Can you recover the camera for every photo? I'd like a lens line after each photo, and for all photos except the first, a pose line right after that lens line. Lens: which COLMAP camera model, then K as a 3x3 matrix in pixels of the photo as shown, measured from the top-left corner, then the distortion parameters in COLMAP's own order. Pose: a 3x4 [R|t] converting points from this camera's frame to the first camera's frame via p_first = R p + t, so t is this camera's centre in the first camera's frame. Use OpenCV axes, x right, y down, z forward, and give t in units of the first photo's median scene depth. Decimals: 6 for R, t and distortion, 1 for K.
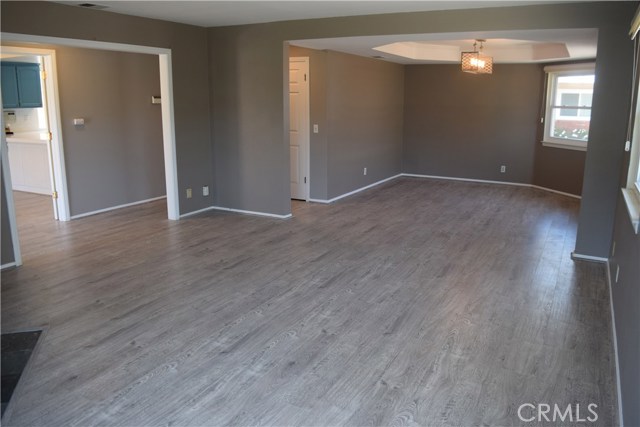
lens RADIAL K [[502.5, 0, 325.6], [0, 502.5, 213.6], [0, 0, 1]] dist [-0.094565, 0.023809]
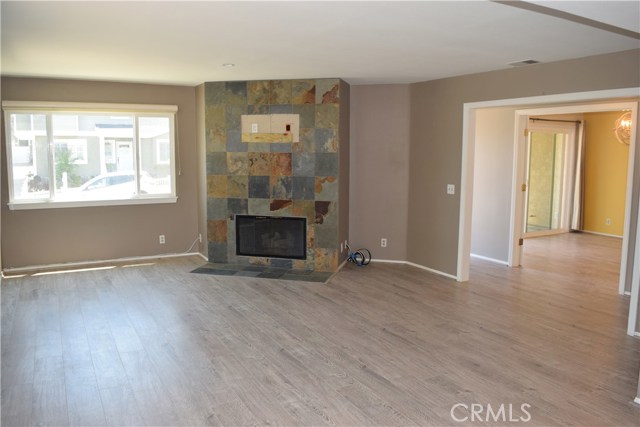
lens RADIAL K [[502.5, 0, 323.6], [0, 502.5, 212.8], [0, 0, 1]] dist [-0.094565, 0.023809]
pose [[-0.543463, 0.094609, -0.834084, 0.646799], [-0.197712, 0.951248, 0.236721, -0.308223], [0.815817, 0.293557, -0.498263, 1.326486]]
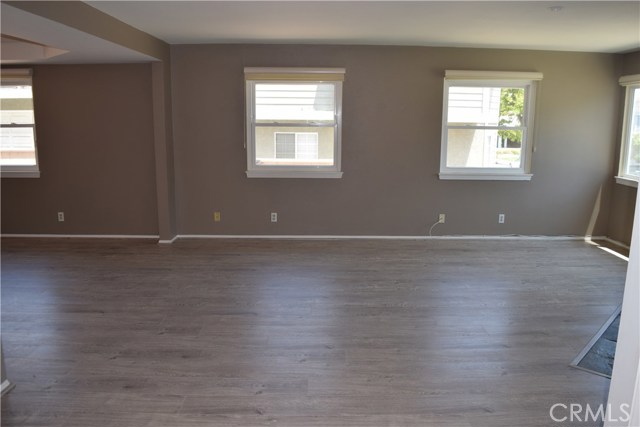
lens RADIAL K [[502.5, 0, 330.2], [0, 502.5, 211.7], [0, 0, 1]] dist [-0.094565, 0.023809]
pose [[-0.489134, -0.170557, 0.855370, -0.814272], [0.180058, 0.939824, 0.290361, -0.302372], [-0.853421, 0.296041, -0.428990, 1.268557]]
